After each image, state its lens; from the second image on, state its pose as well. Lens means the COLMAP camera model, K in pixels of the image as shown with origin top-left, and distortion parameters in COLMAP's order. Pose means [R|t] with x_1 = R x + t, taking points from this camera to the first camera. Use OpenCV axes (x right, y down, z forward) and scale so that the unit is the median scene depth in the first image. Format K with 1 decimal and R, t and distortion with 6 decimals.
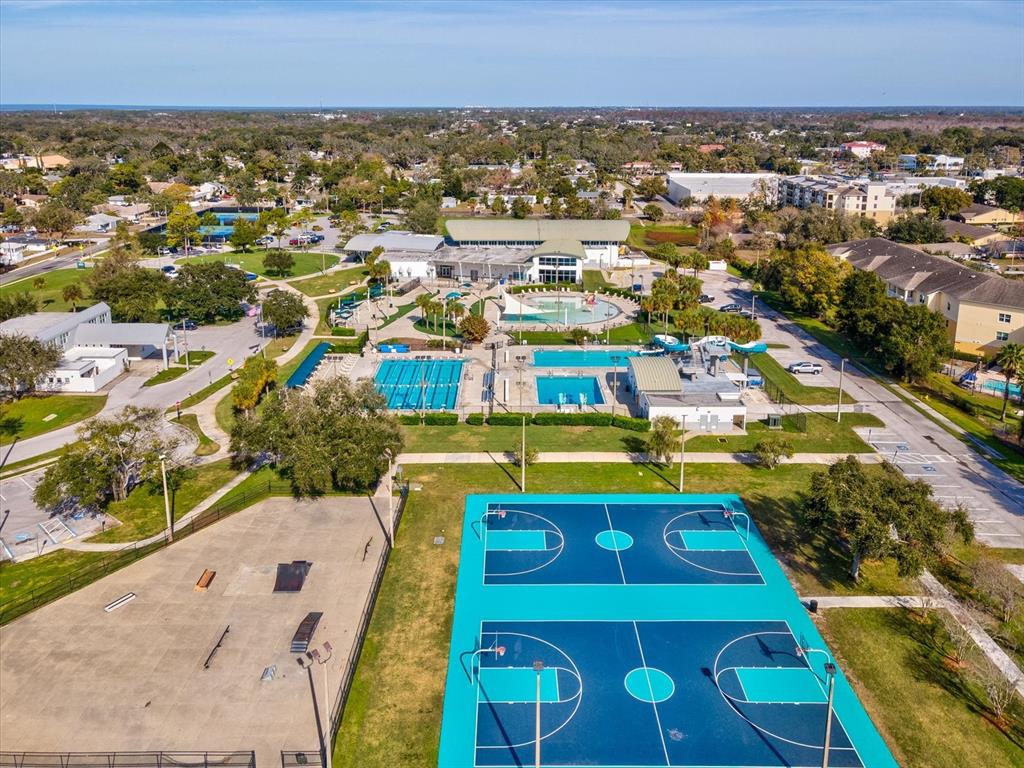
lens RADIAL K [[795.3, 0, 512.0], [0, 795.3, 384.0], [0, 0, 1]] dist [0.022902, 0.007460]
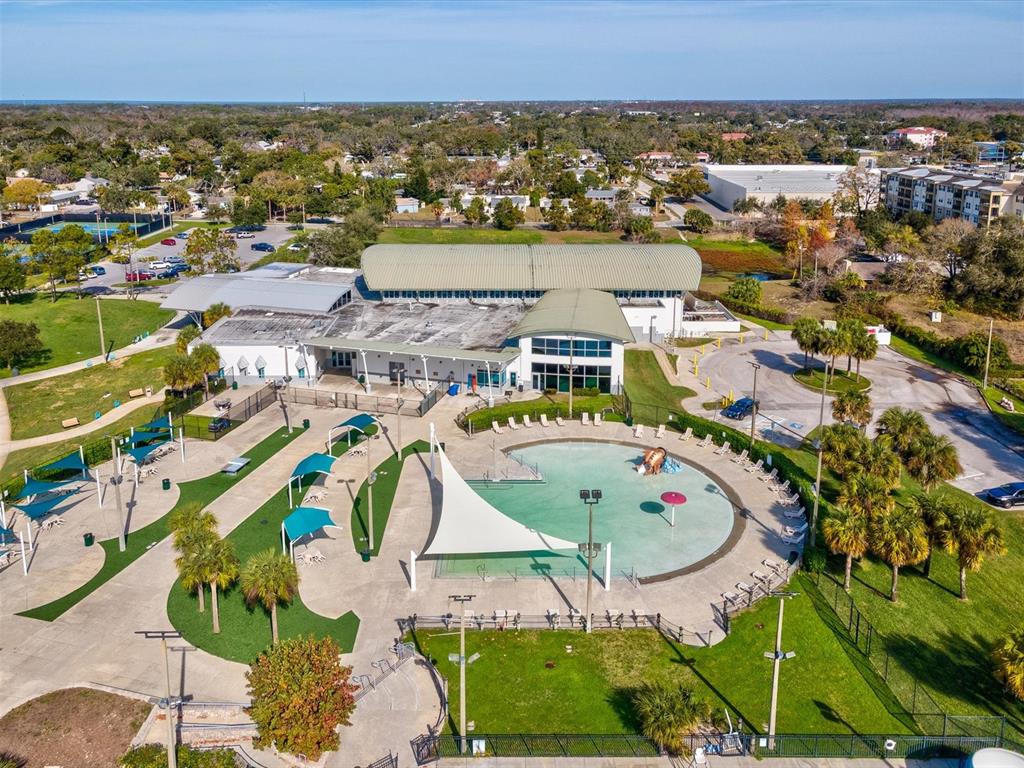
lens RADIAL K [[795.3, 0, 512.0], [0, 795.3, 384.0], [0, 0, 1]] dist [0.022902, 0.007460]
pose [[0.999982, -0.004134, 0.004407, 0.011326], [0.004108, 0.999974, 0.005974, -0.076201], [-0.004432, -0.005956, 0.999972, 0.299333]]
